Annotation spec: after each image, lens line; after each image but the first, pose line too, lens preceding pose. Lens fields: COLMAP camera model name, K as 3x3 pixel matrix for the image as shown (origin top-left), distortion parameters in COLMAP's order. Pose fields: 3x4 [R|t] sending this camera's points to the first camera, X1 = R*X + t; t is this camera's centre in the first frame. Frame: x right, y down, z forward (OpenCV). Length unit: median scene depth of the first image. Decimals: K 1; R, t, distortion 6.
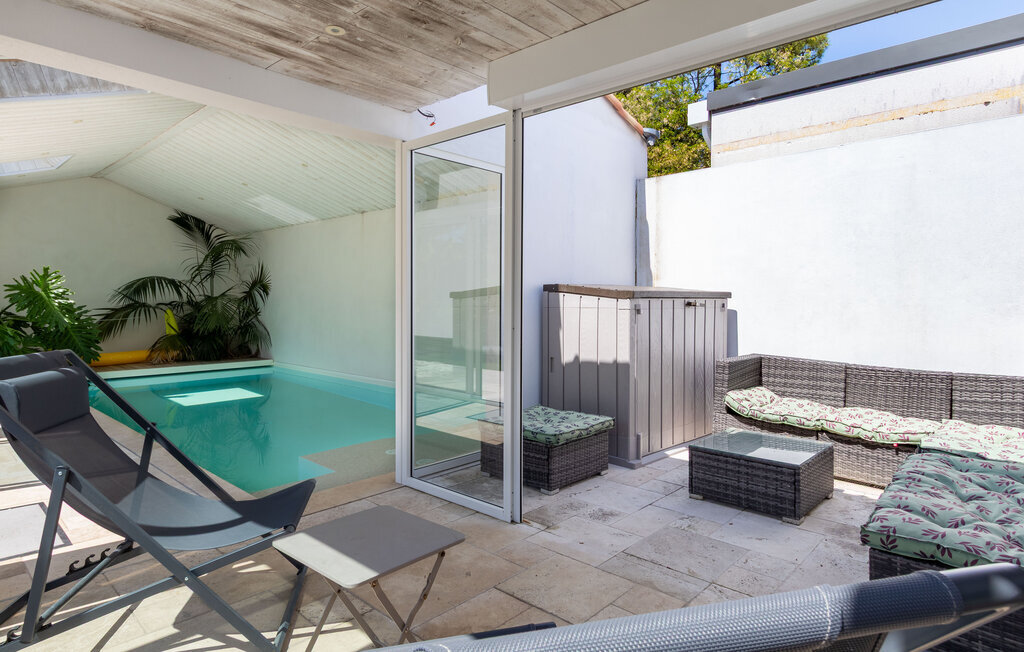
lens RADIAL K [[564.1, 0, 496.5], [0, 564.1, 328.0], [0, 0, 1]] dist [0.001341, -0.000070]
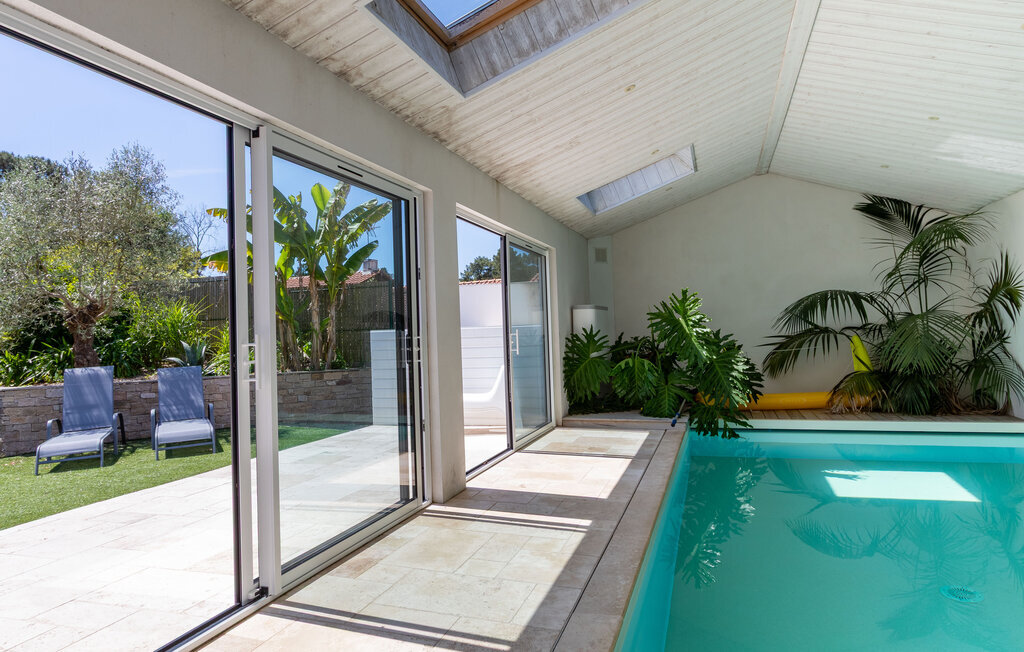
lens RADIAL K [[649.6, 0, 510.3], [0, 649.6, 306.9], [0, 0, 1]] dist [0.002217, -0.001141]
pose [[0.425951, -0.053866, -0.903141, -0.033001], [-0.006796, 0.998007, -0.062729, -0.015420], [0.904721, 0.032857, 0.424736, 0.271549]]
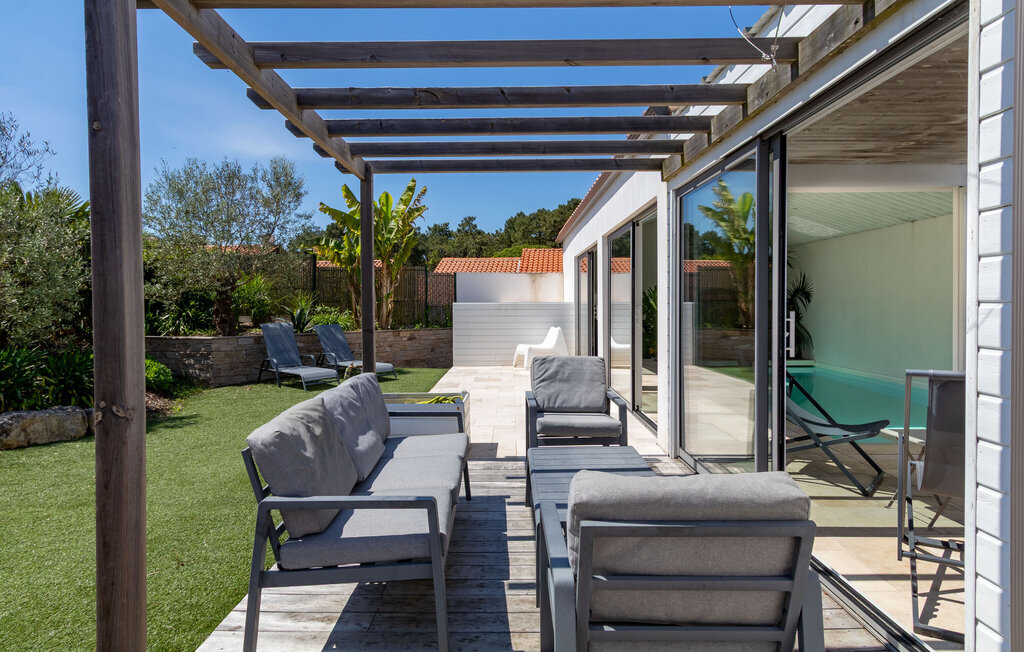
lens RADIAL K [[608.6, 0, 506.8], [0, 608.6, 316.8], [0, 0, 1]] dist [0.003157, -0.002061]
pose [[0.692472, 0.007946, -0.721401, 0.046542], [-0.026744, 0.999535, -0.014662, 0.004167], [0.720949, 0.029446, 0.692362, -0.265427]]
